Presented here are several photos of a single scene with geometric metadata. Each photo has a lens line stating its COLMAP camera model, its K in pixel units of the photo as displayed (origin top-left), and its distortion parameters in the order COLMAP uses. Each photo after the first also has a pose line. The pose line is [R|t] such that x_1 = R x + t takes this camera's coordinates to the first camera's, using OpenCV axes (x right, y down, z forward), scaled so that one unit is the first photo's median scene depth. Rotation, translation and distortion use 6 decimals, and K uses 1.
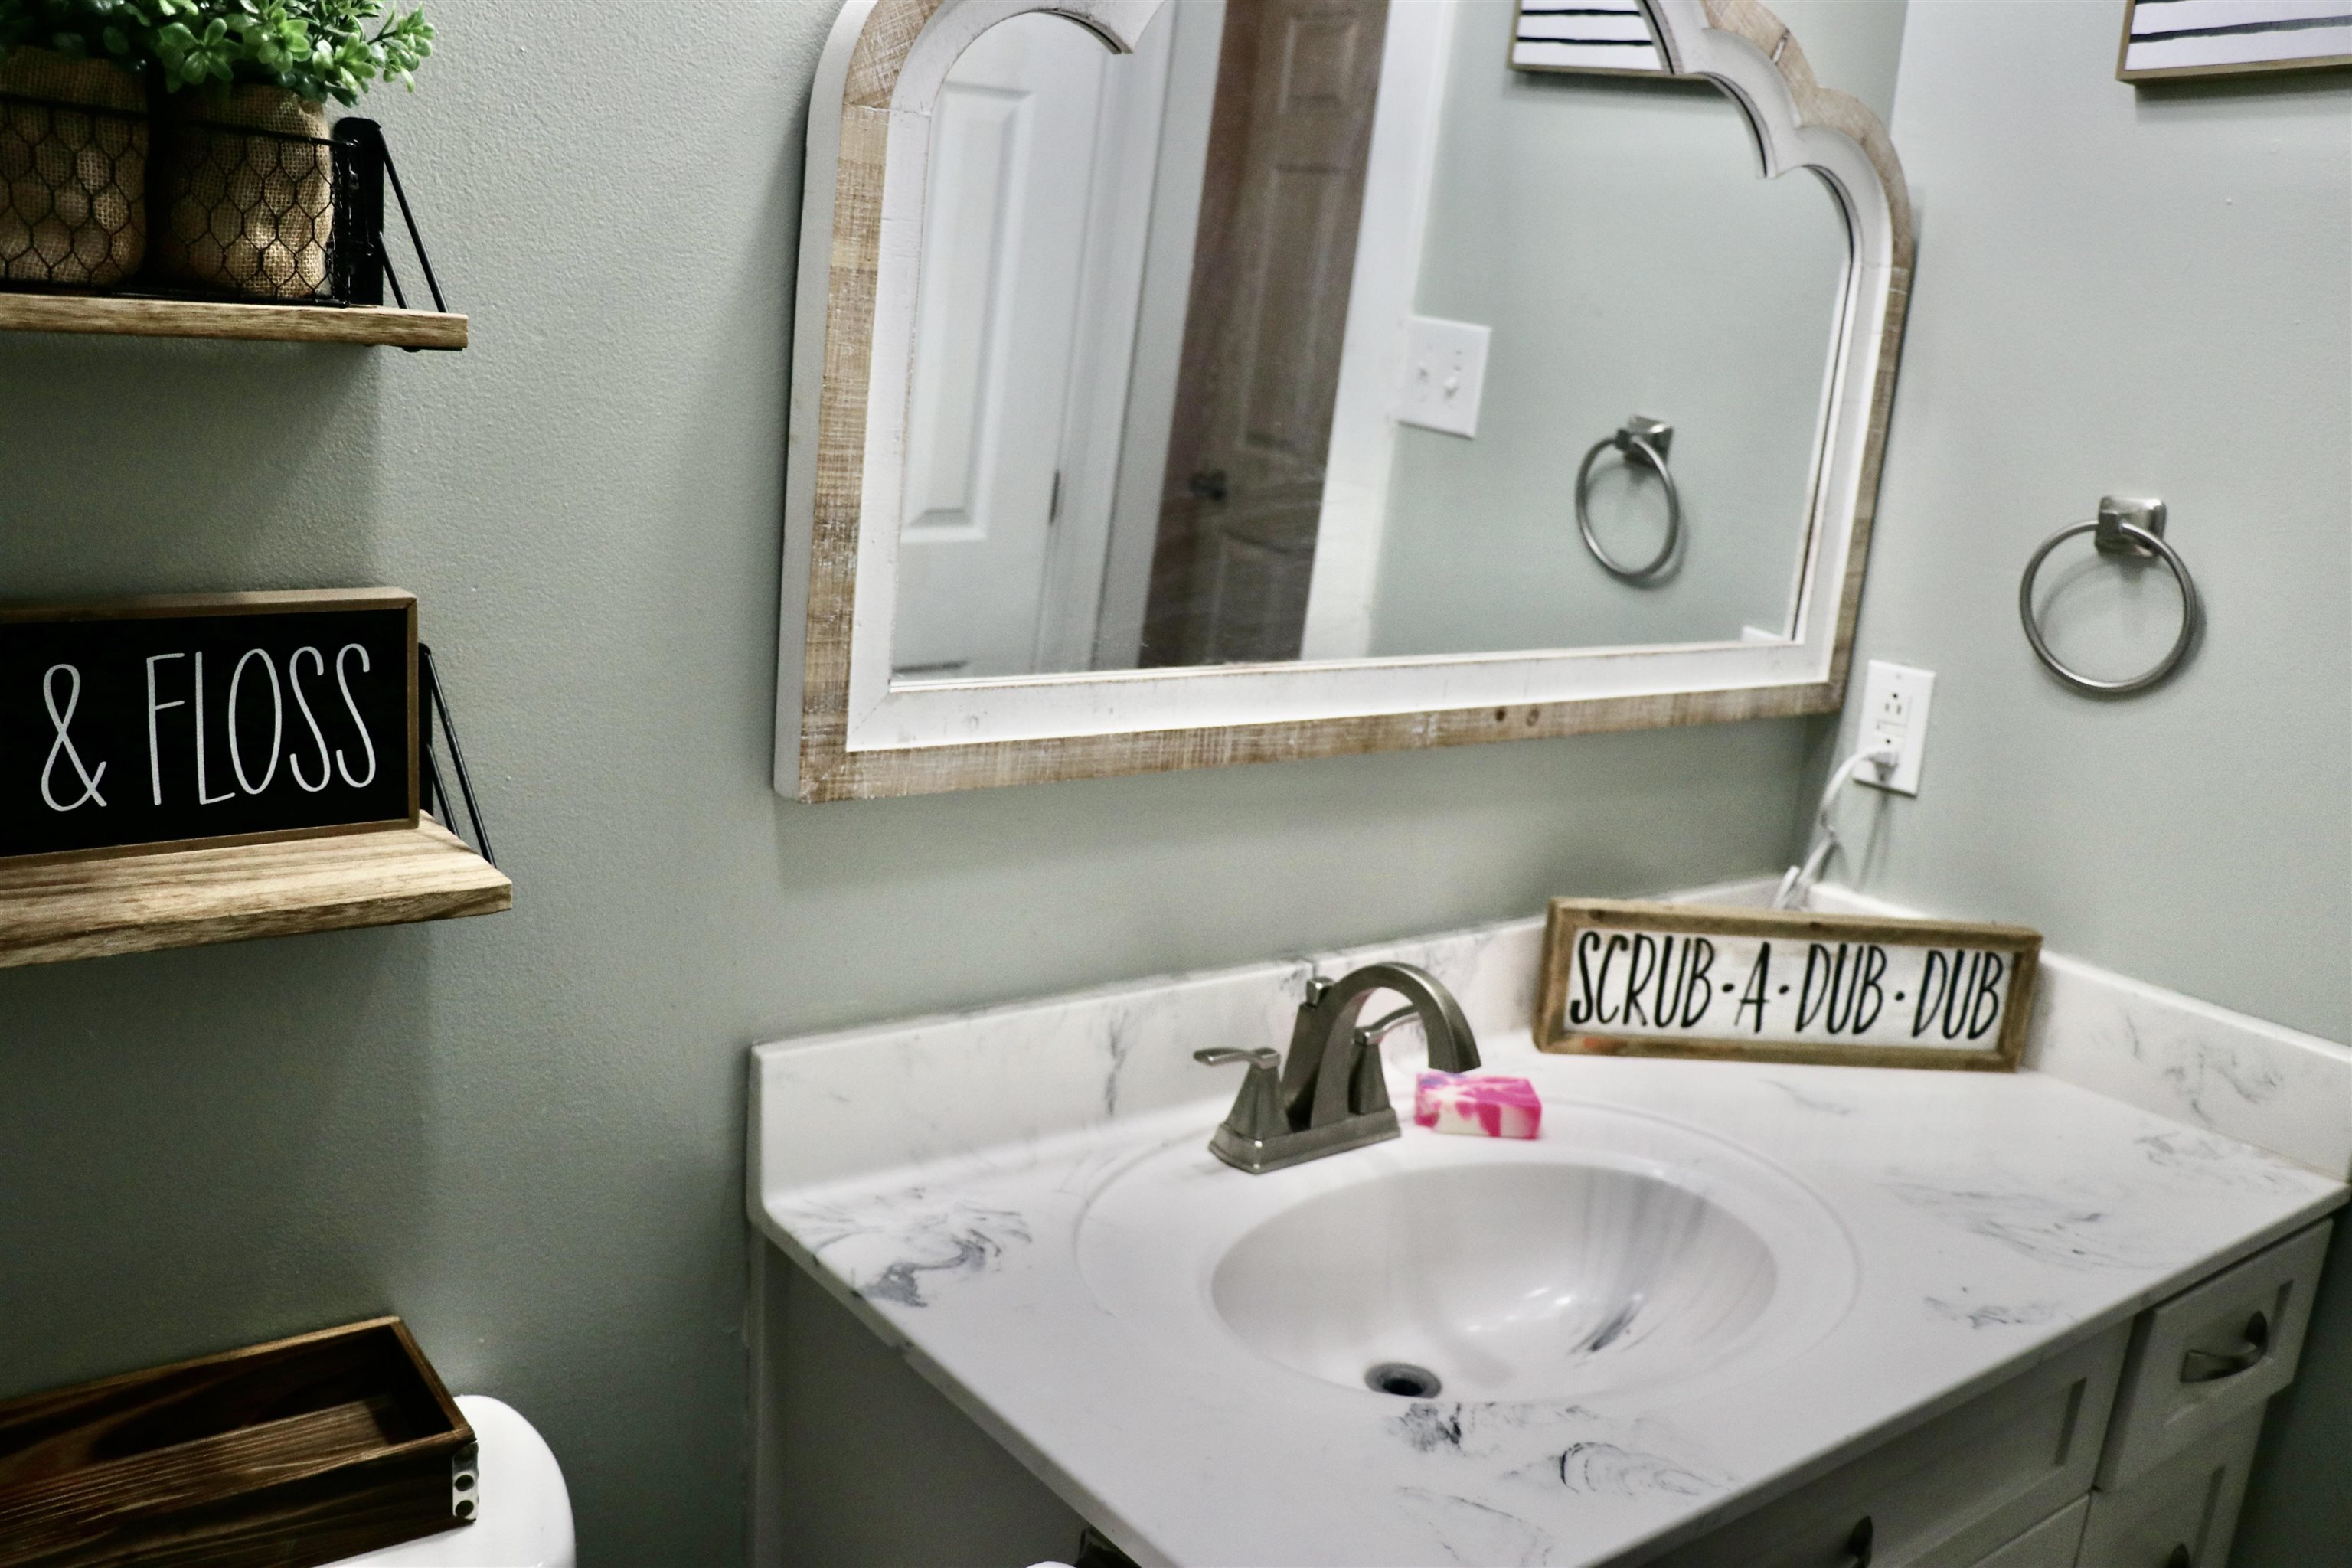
lens RADIAL K [[2025.7, 0, 1179.6], [0, 2025.7, 787.8], [0, 0, 1]] dist [-0.126876, 0.088373]
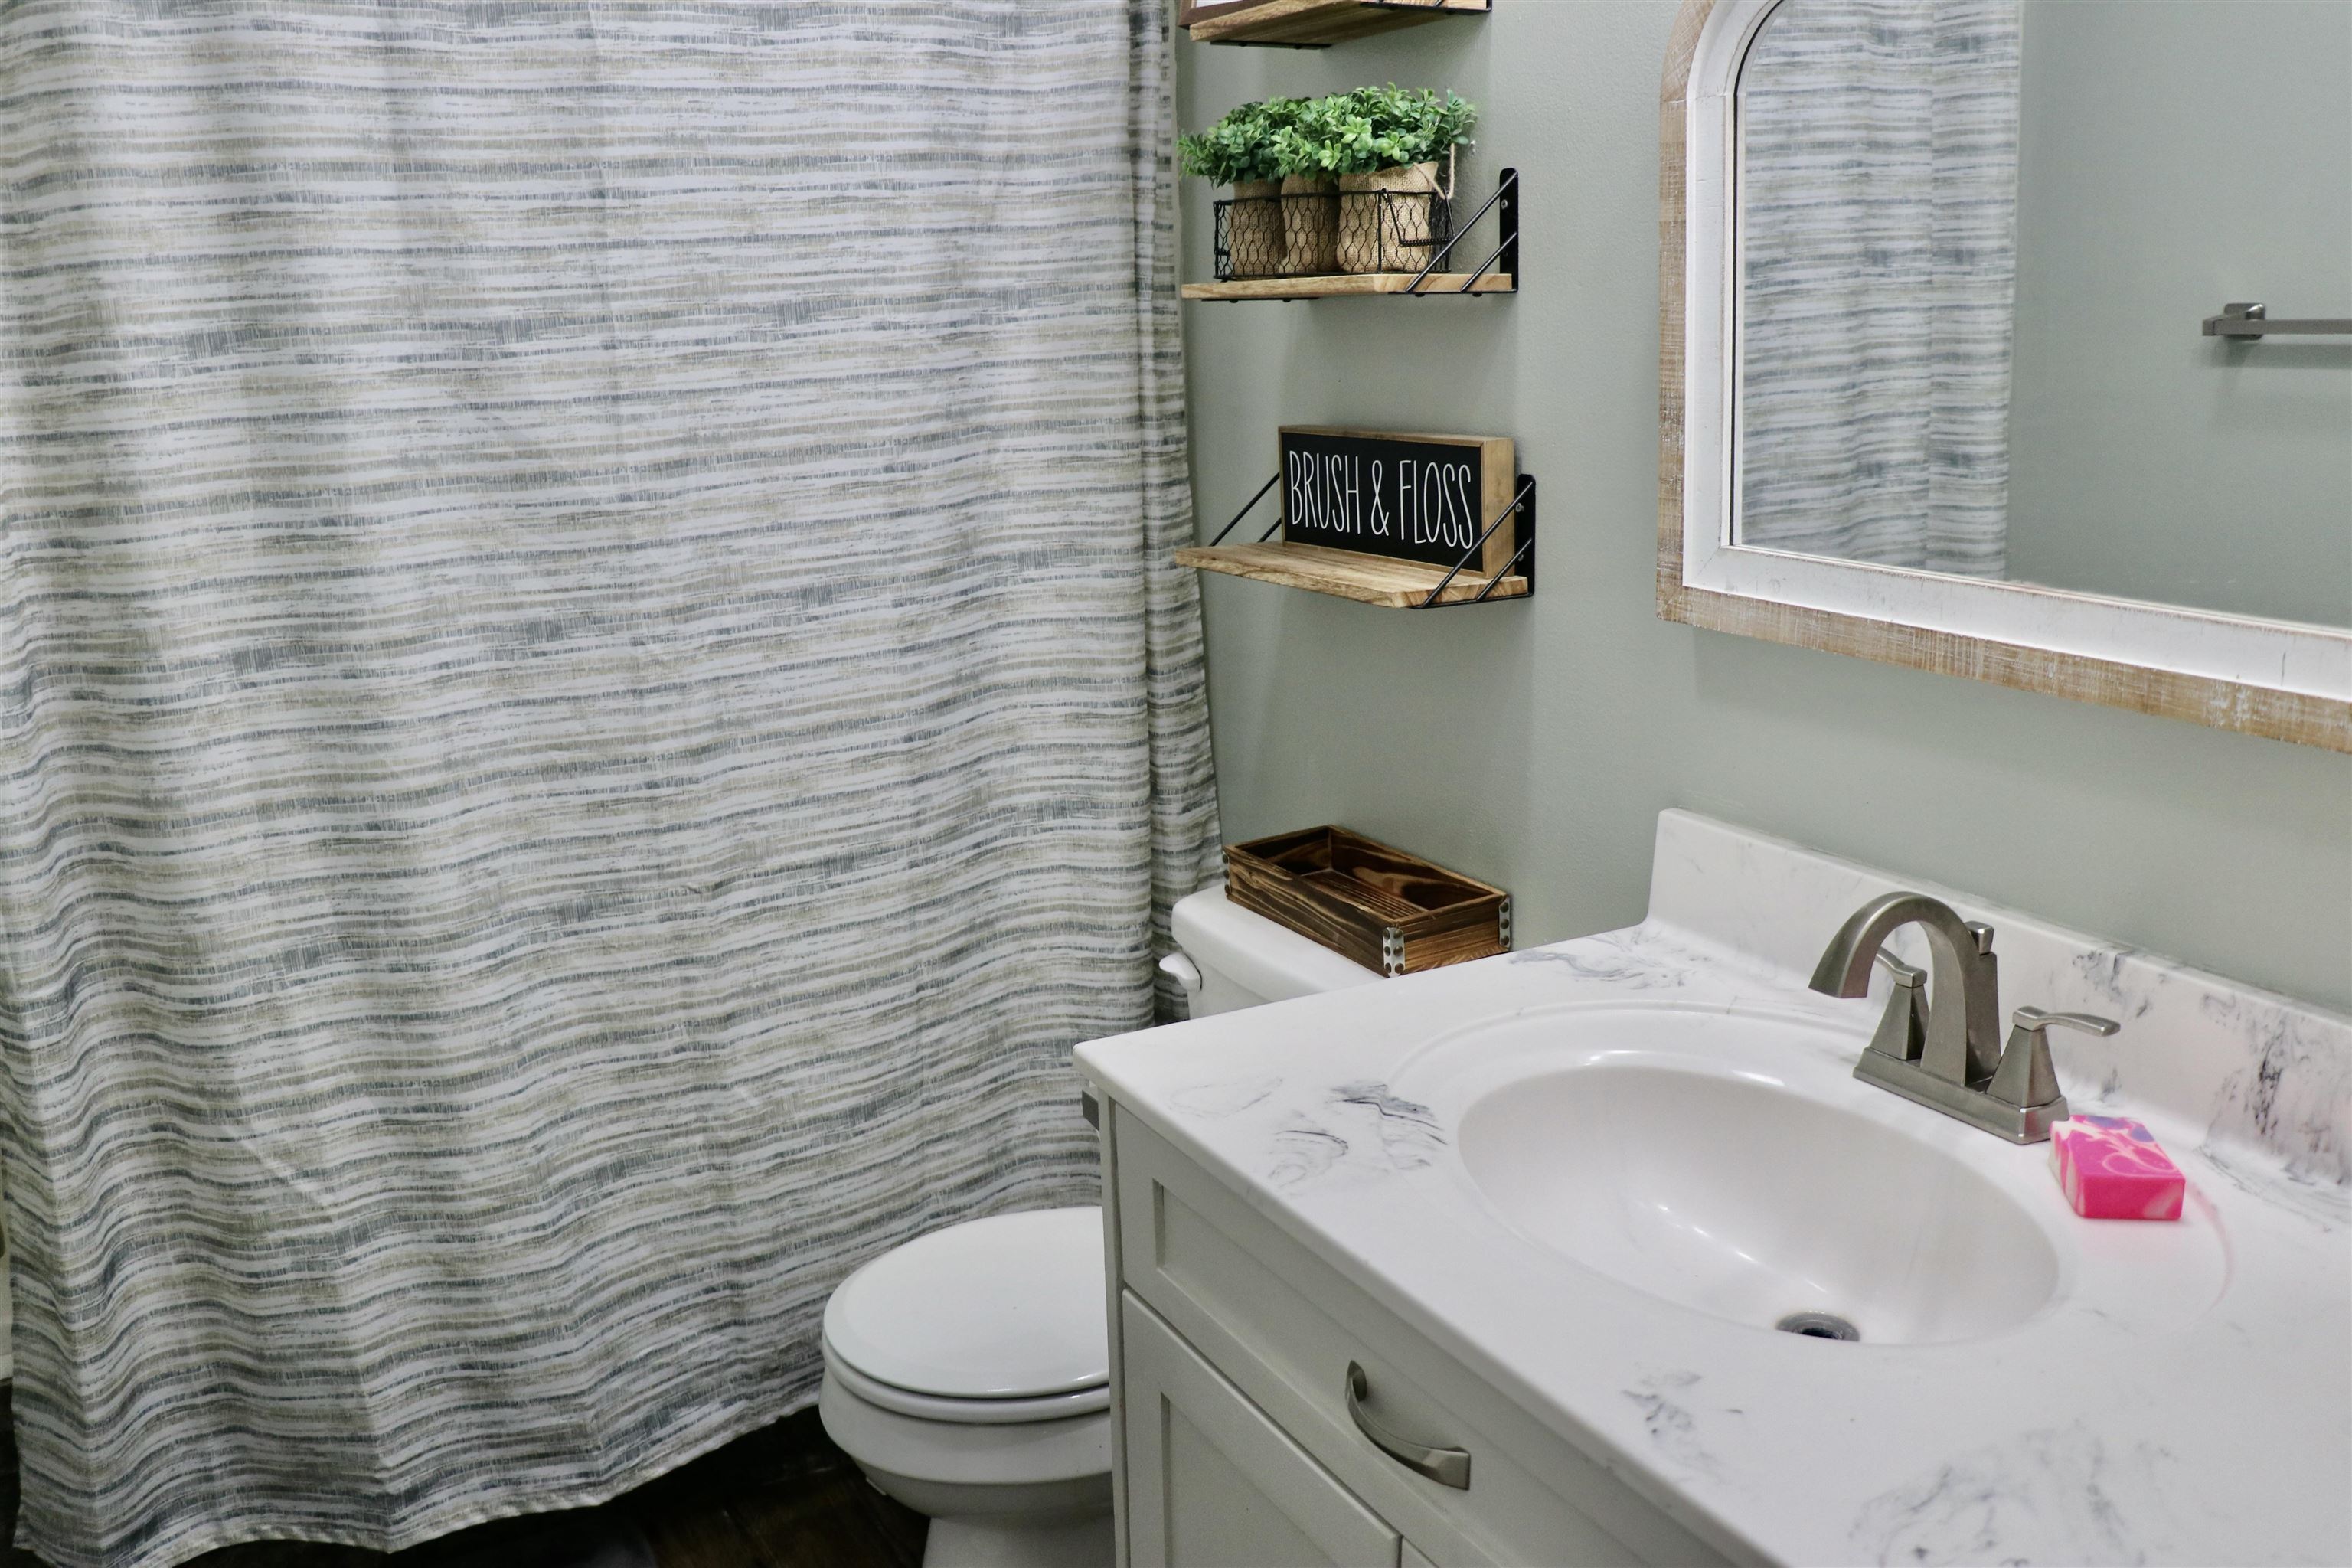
lens RADIAL K [[2025.7, 0, 1179.7], [0, 2025.7, 781.7], [0, 0, 1]] dist [-0.126876, 0.088373]
pose [[-0.175693, 0.153901, -0.972341, 1.198844], [-0.211638, 0.958705, 0.189983, -0.075390], [0.961427, 0.239163, -0.135867, 0.898814]]
